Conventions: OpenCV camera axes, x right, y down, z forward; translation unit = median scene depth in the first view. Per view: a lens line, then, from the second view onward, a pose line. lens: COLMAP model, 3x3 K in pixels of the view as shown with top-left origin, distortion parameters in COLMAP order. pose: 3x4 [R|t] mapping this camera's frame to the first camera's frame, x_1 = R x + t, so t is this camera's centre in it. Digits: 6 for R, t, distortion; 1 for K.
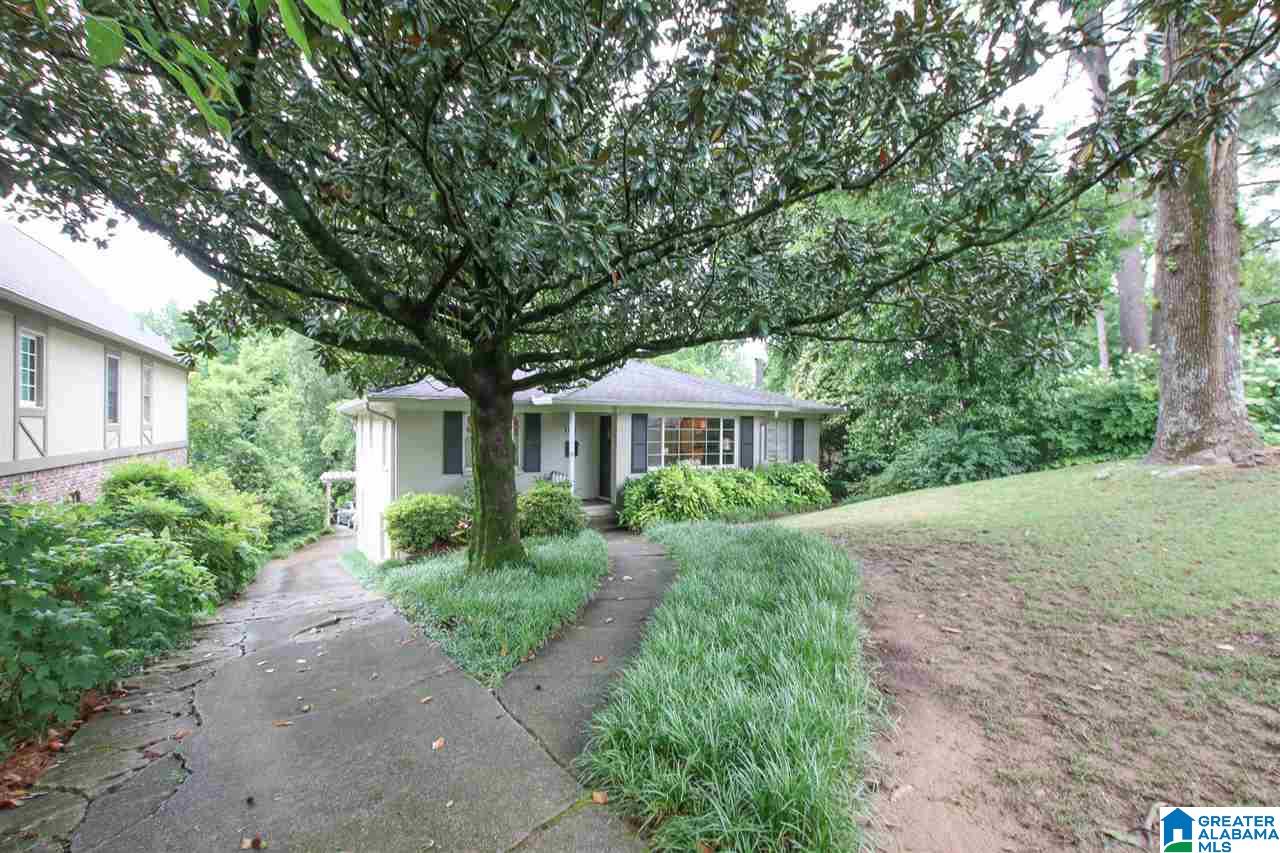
lens RADIAL K [[588.5, 0, 637.8], [0, 588.5, 428.4], [0, 0, 1]] dist [-0.016510, -0.000134]
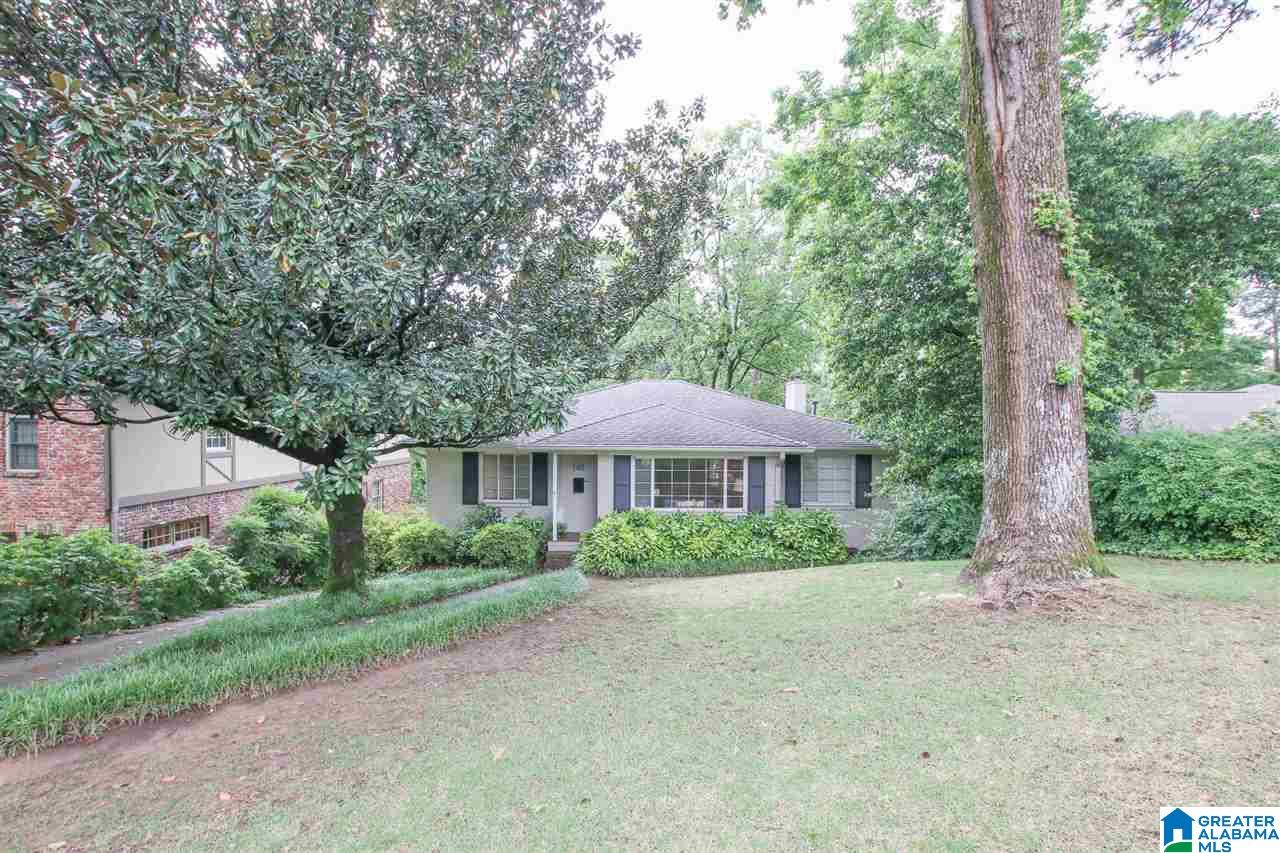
lens RADIAL K [[588.5, 0, 637.8], [0, 588.5, 428.4], [0, 0, 1]] dist [-0.016510, -0.000134]
pose [[0.875554, 0.000314, -0.483120, 0.503402], [-0.002036, 0.999993, -0.003040, -0.066524], [0.483116, 0.003645, 0.875549, 0.109095]]
